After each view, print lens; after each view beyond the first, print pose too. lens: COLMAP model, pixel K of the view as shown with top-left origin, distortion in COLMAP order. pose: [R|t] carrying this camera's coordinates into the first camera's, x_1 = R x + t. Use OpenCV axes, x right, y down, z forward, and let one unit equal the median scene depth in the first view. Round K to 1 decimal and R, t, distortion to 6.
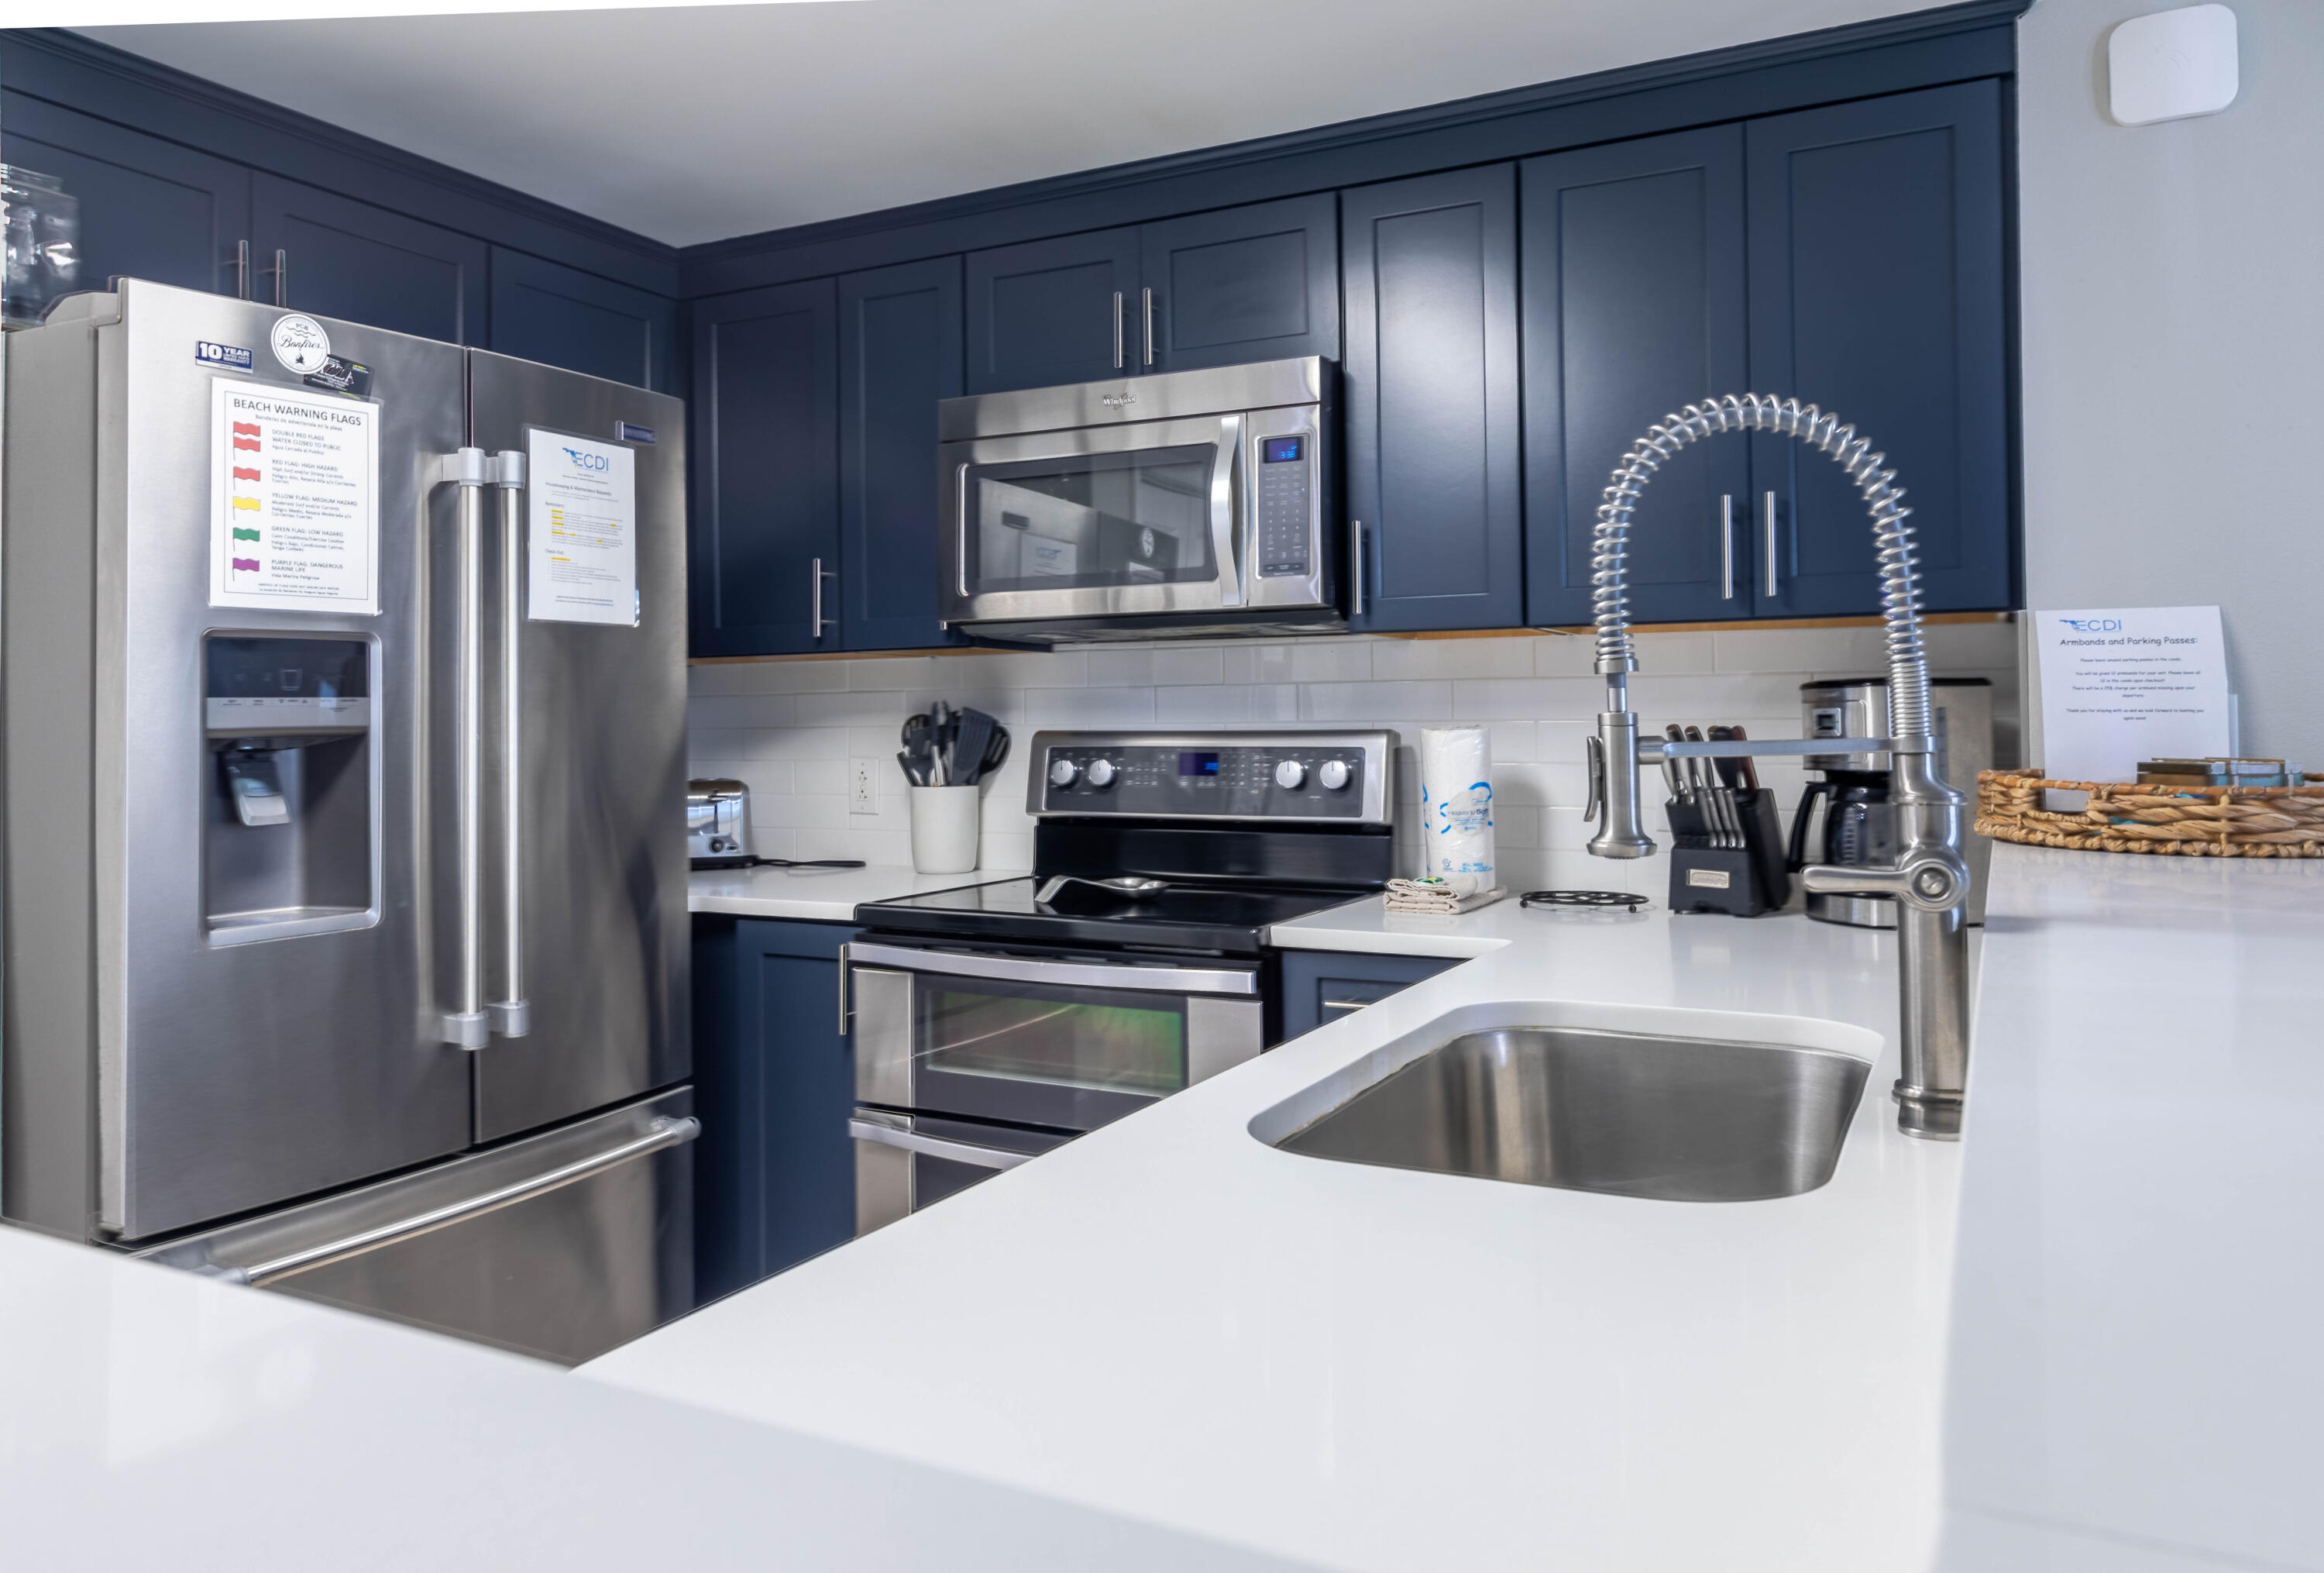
lens RADIAL K [[1629.0, 0, 1170.9], [0, 1629.0, 703.3], [0, 0, 1]] dist [0.001444, -0.002410]
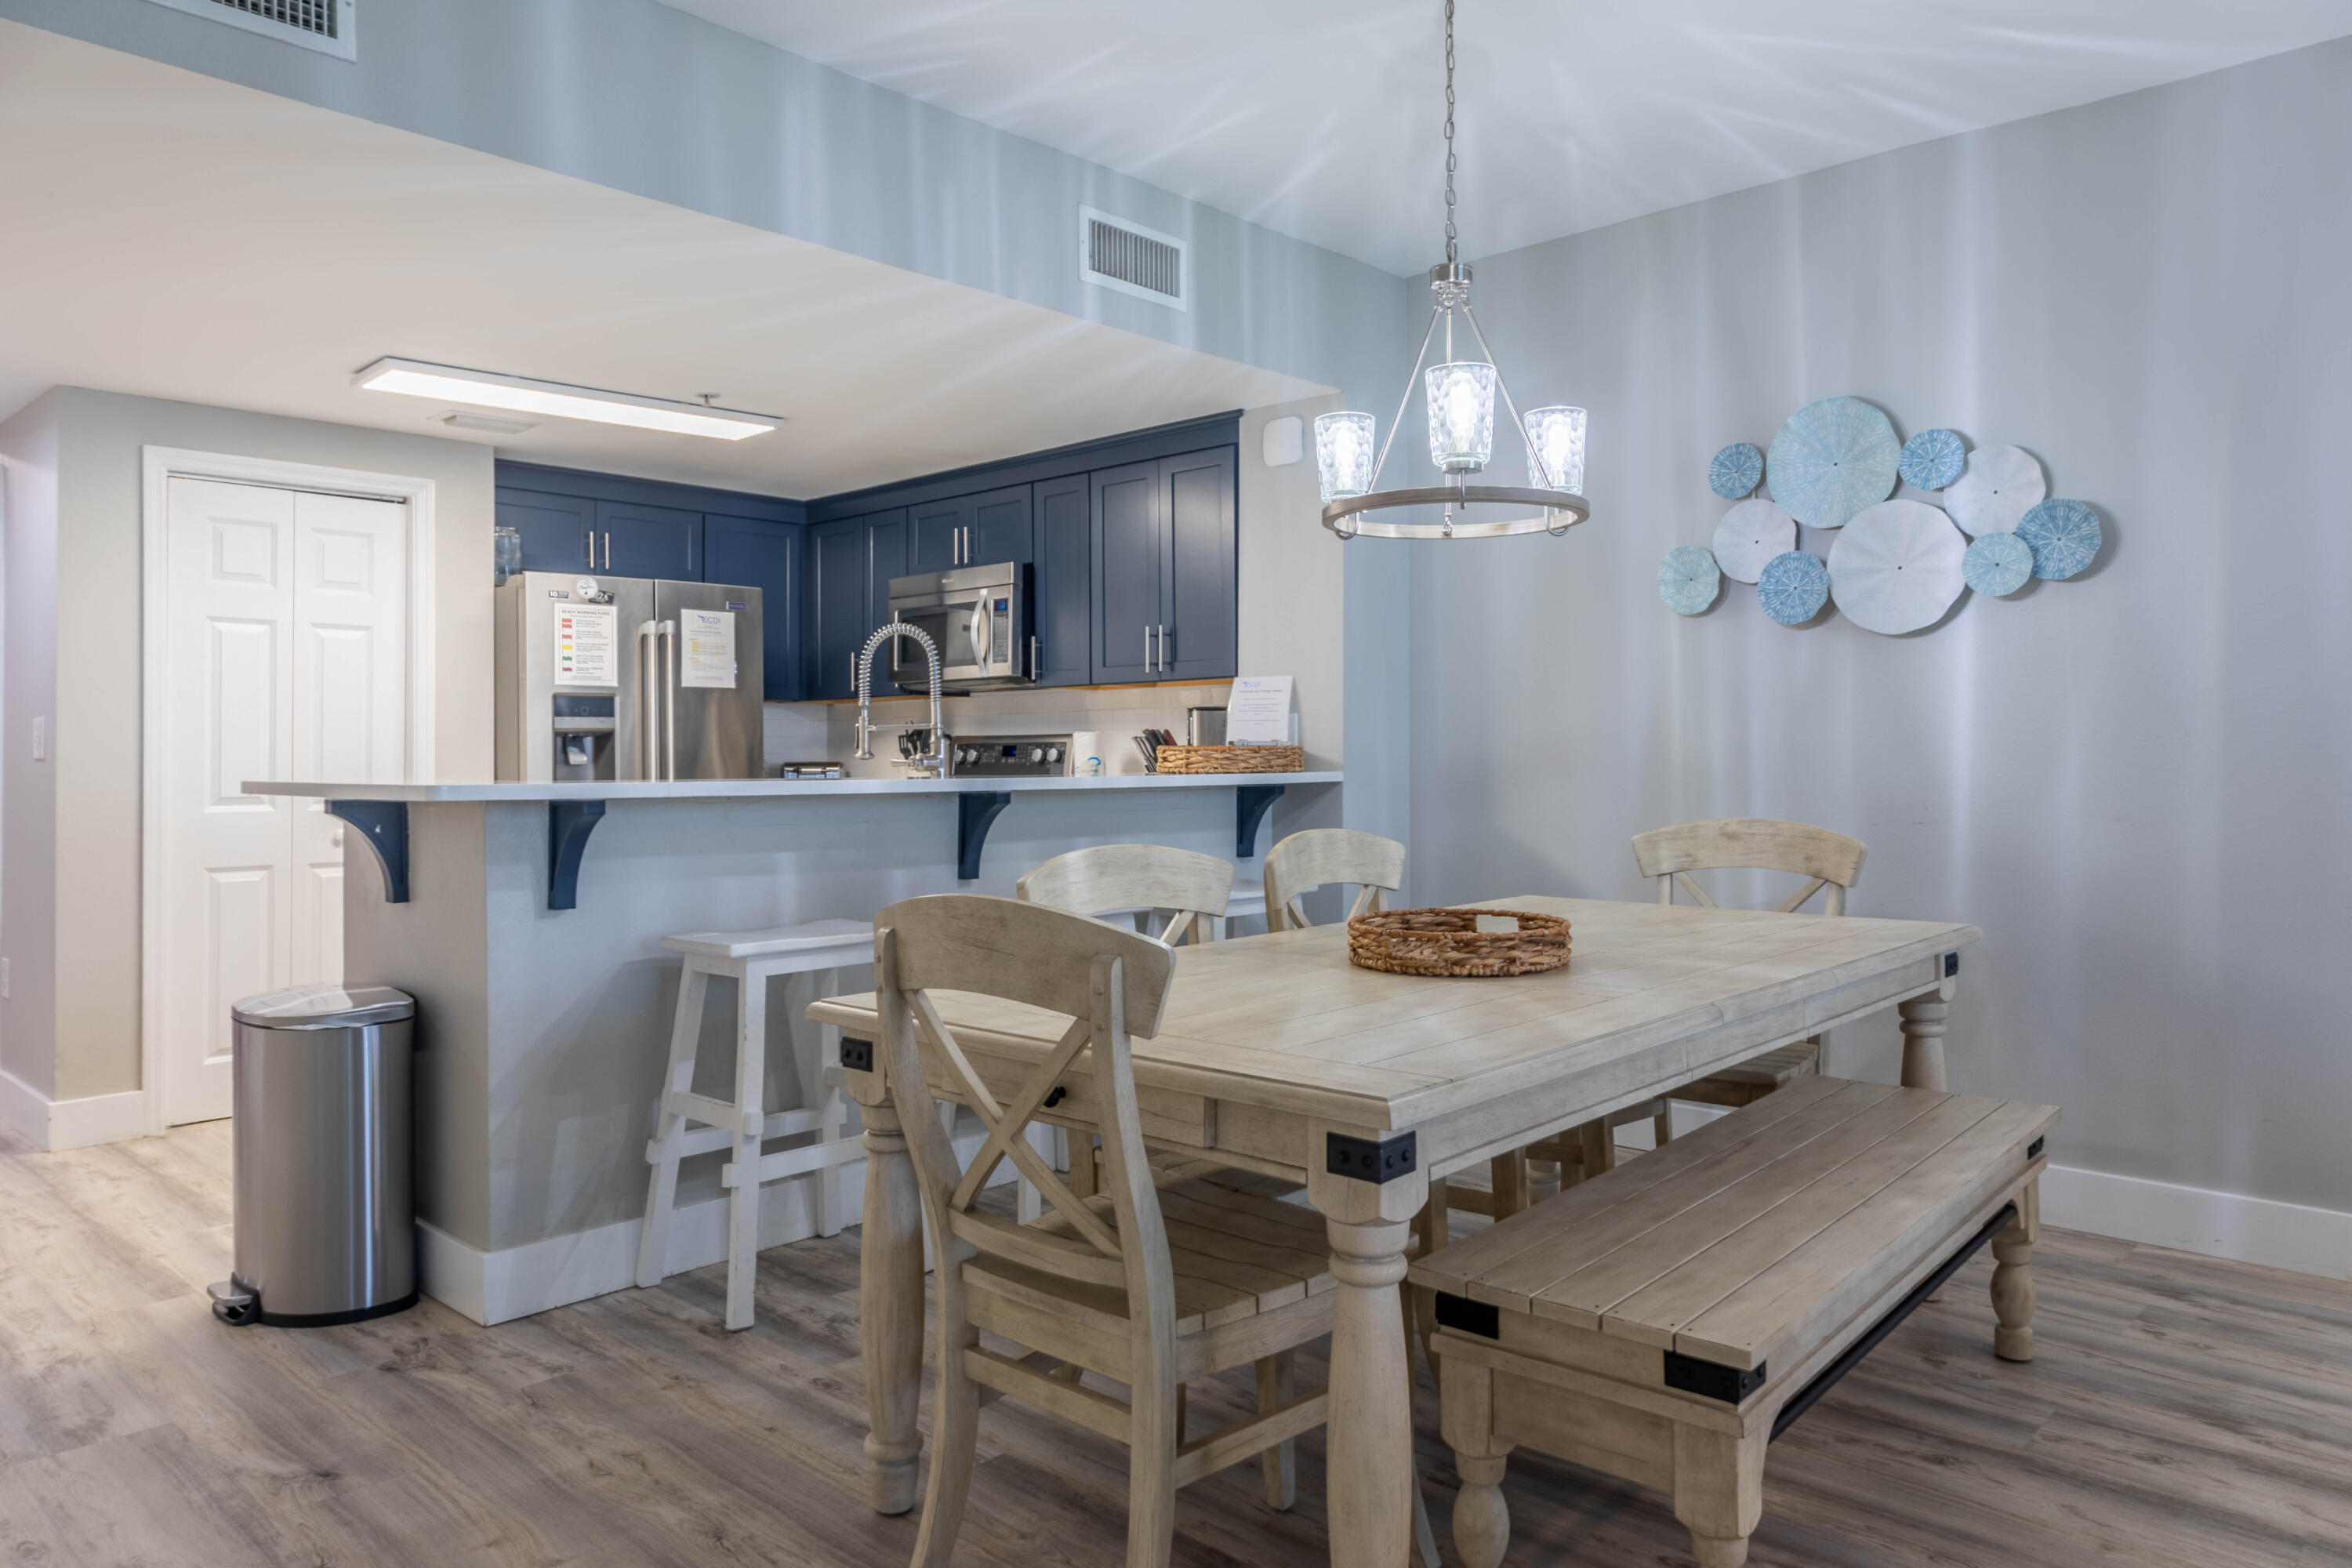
lens RADIAL K [[1587.3, 0, 1224.0], [0, 1587.3, 779.4], [0, 0, 1]] dist [-0.008266, 0.004277]
pose [[0.964553, 0.007039, -0.263796, 1.034981], [-0.000564, 0.999697, 0.024615, 0.029852], [0.263890, -0.023593, 0.964264, -1.109817]]
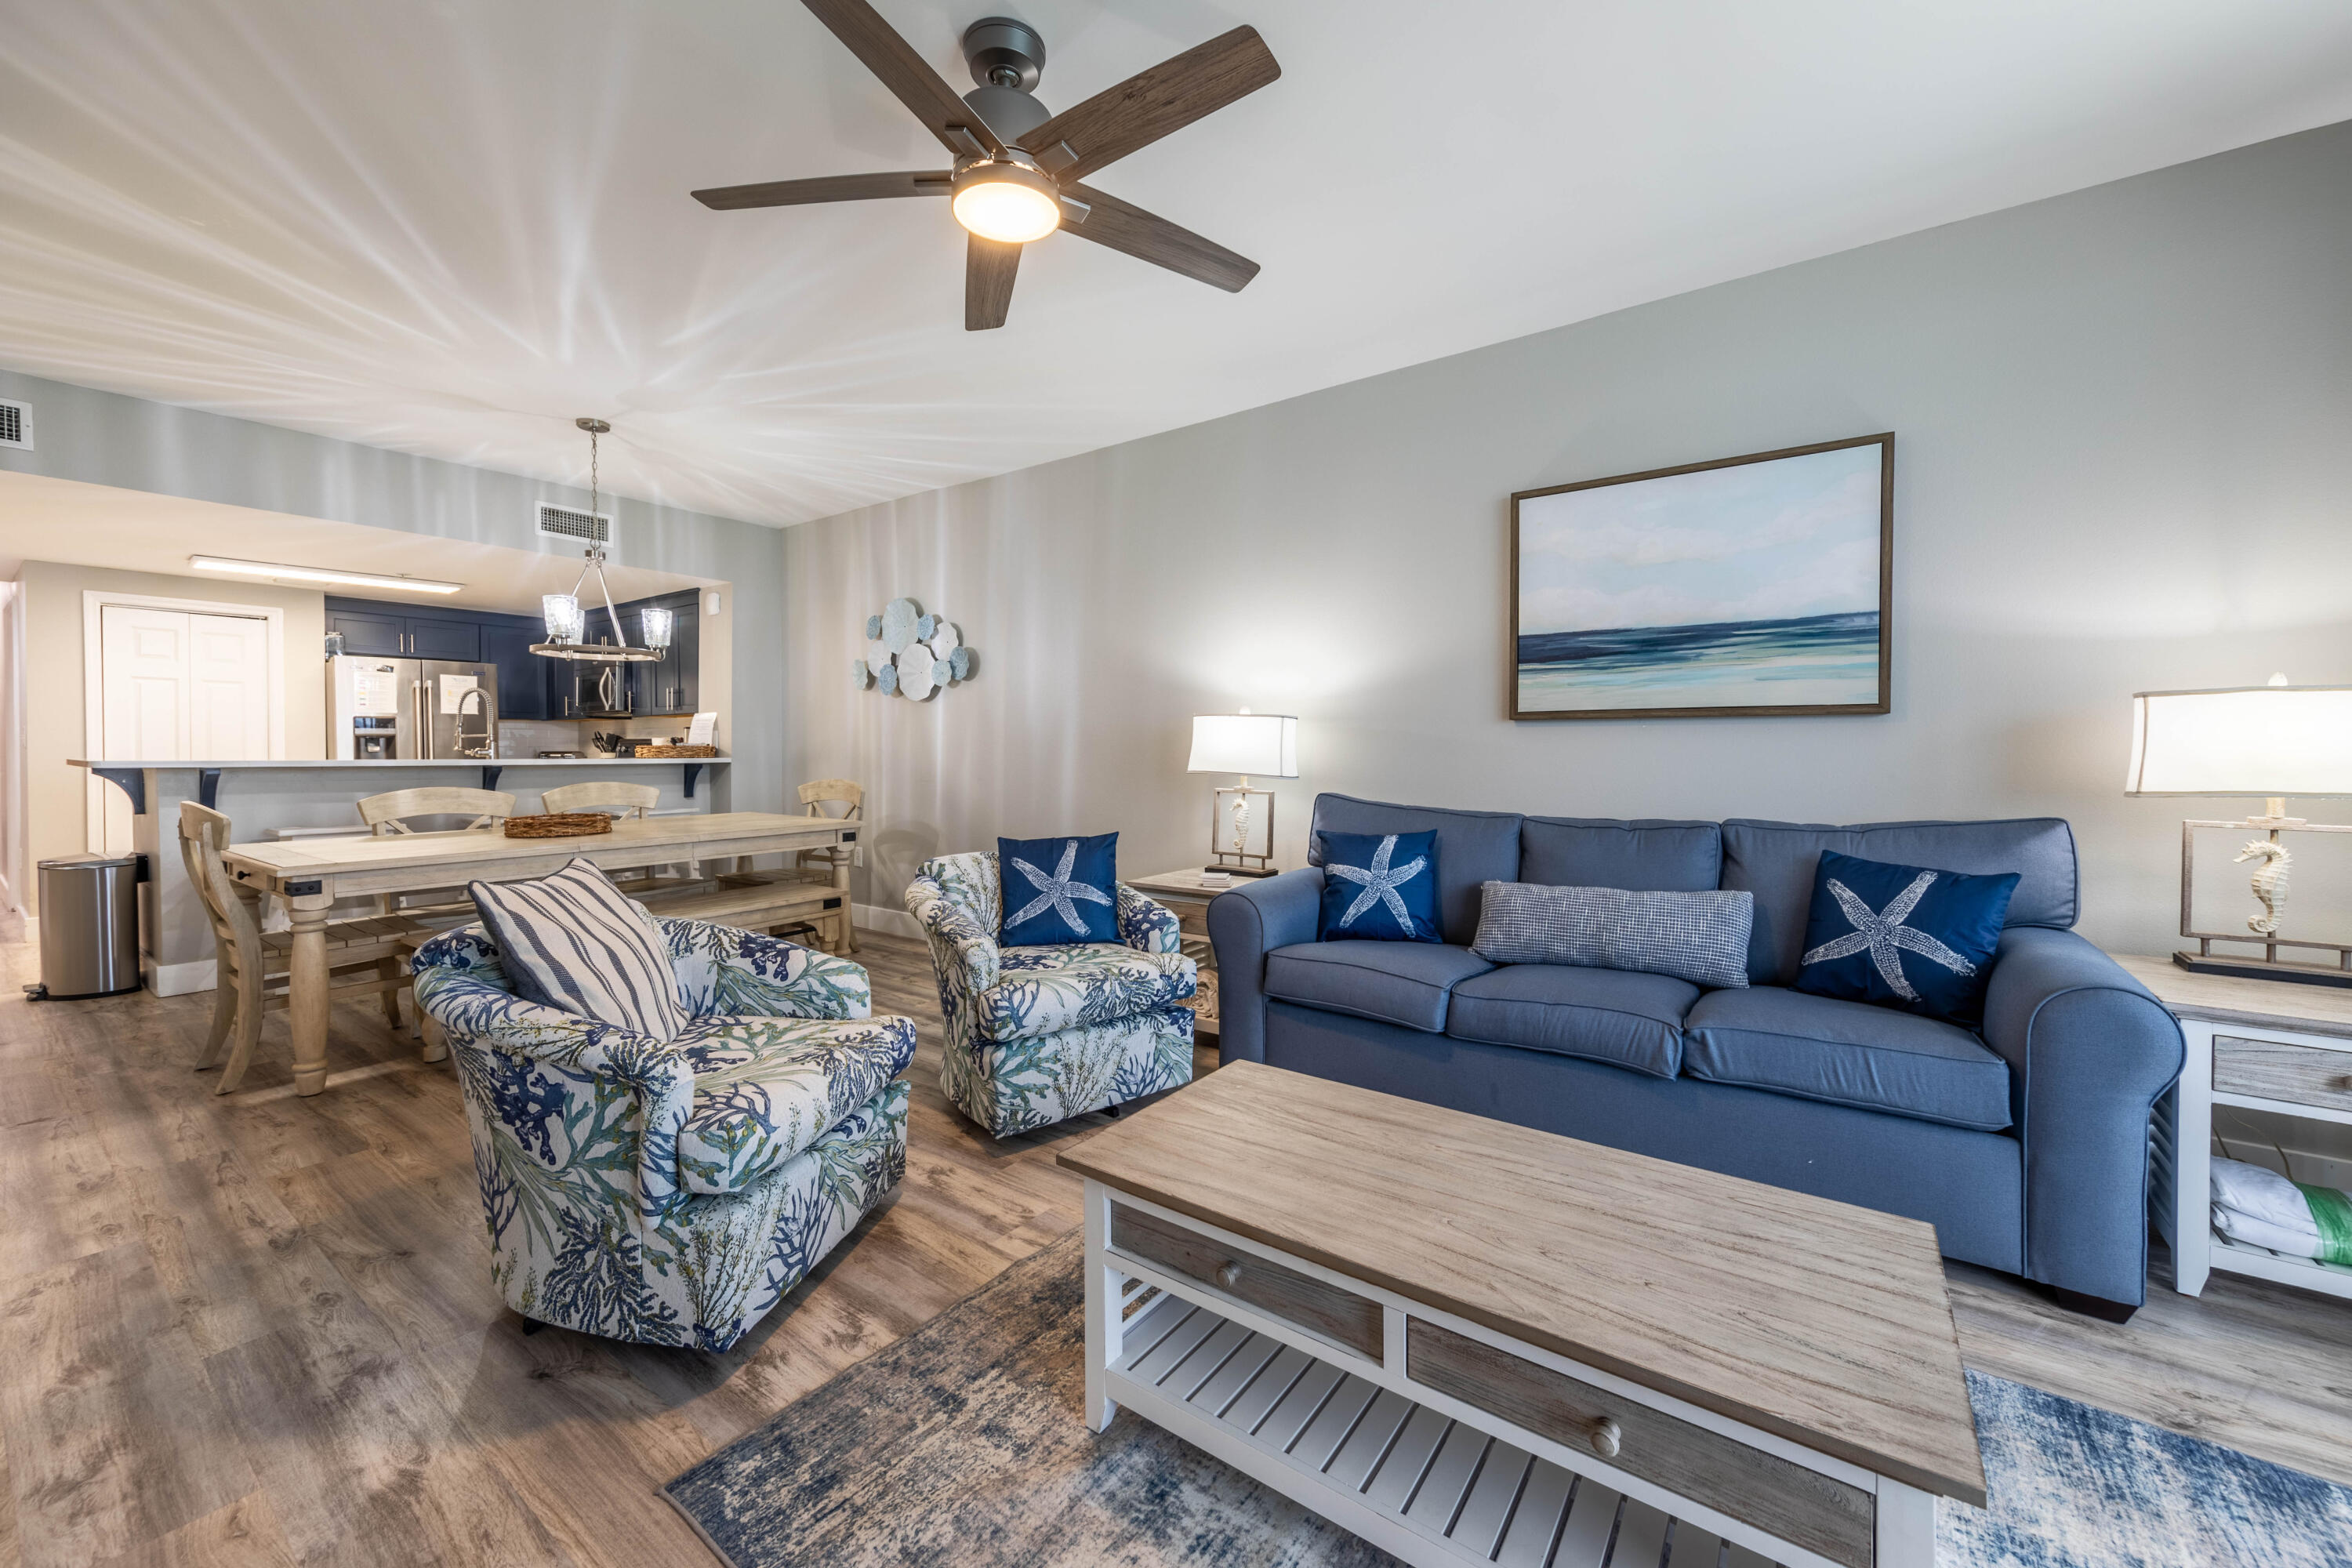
lens RADIAL K [[893.5, 0, 1176.0], [0, 893.5, 784.0], [0, 0, 1]] dist [0.002472, 0.000272]
pose [[0.990759, 0.016747, -0.134599, 2.206356], [-0.010362, 0.998794, 0.048001, 0.009493], [0.135241, -0.046163, 0.989737, -1.414701]]
